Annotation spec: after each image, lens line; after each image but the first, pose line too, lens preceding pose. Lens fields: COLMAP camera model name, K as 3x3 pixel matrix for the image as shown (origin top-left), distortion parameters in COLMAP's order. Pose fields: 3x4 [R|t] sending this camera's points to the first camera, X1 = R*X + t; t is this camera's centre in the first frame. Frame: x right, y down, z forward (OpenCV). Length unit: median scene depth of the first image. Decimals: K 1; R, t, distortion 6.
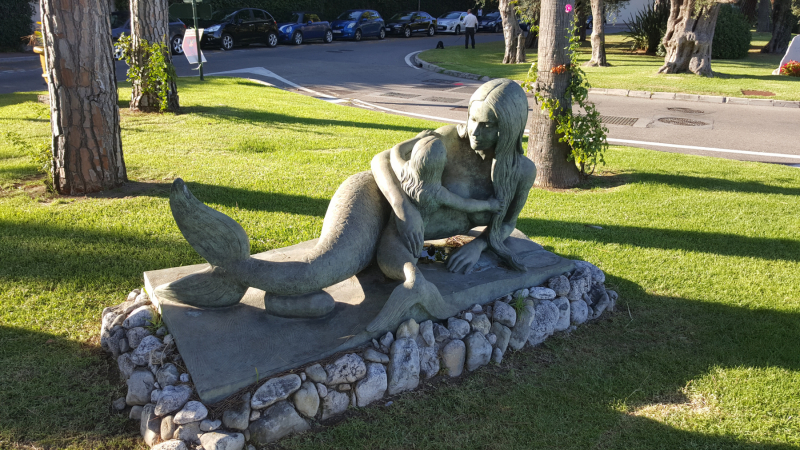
lens RADIAL K [[584.6, 0, 397.0], [0, 584.6, 211.9], [0, 0, 1]] dist [0.103938, -0.166265]
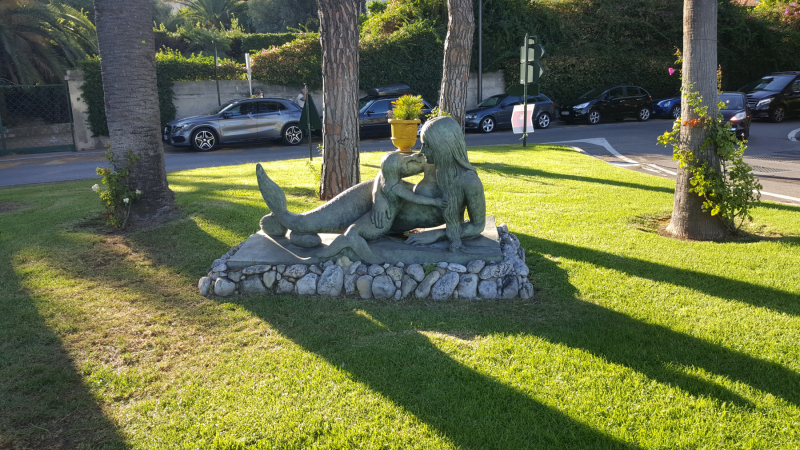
lens RADIAL K [[577.3, 0, 387.1], [0, 577.3, 211.8], [0, 0, 1]] dist [0.102271, -0.158472]
pose [[0.758819, 0.088284, -0.645290, 0.958360], [-0.170255, 0.983208, -0.065694, 0.122215], [0.628654, 0.159714, 0.761108, -0.149174]]
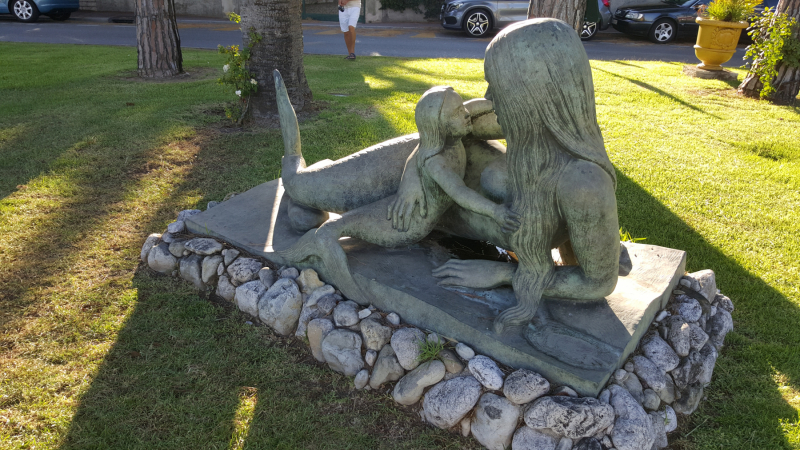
lens RADIAL K [[584.6, 0, 397.0], [0, 584.6, 211.9], [0, 0, 1]] dist [0.103938, -0.166265]
pose [[0.318172, 0.346932, -0.882272, 0.685860], [-0.336030, 0.911484, 0.237237, -0.127265], [0.886482, 0.220988, 0.406588, 0.612220]]
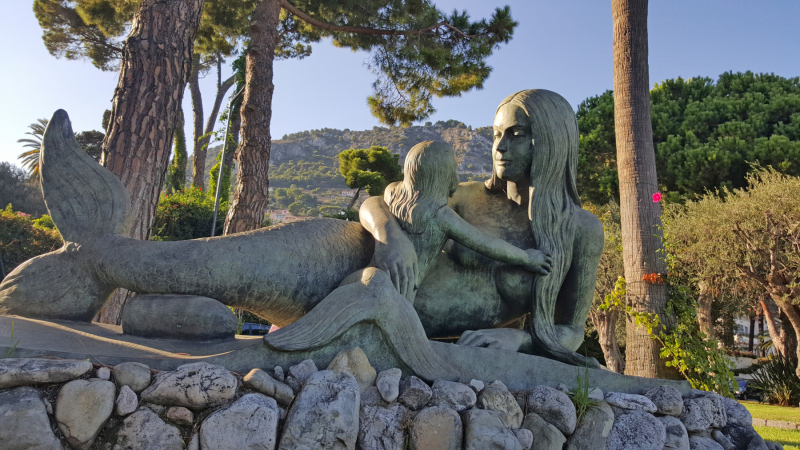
lens RADIAL K [[584.6, 0, 397.0], [0, 584.6, 211.9], [0, 0, 1]] dist [0.103938, -0.166265]
pose [[0.983954, 0.013086, -0.177939, 0.127413], [-0.110918, 0.826034, -0.552598, 0.311295], [0.139753, 0.563468, 0.814232, 0.414606]]
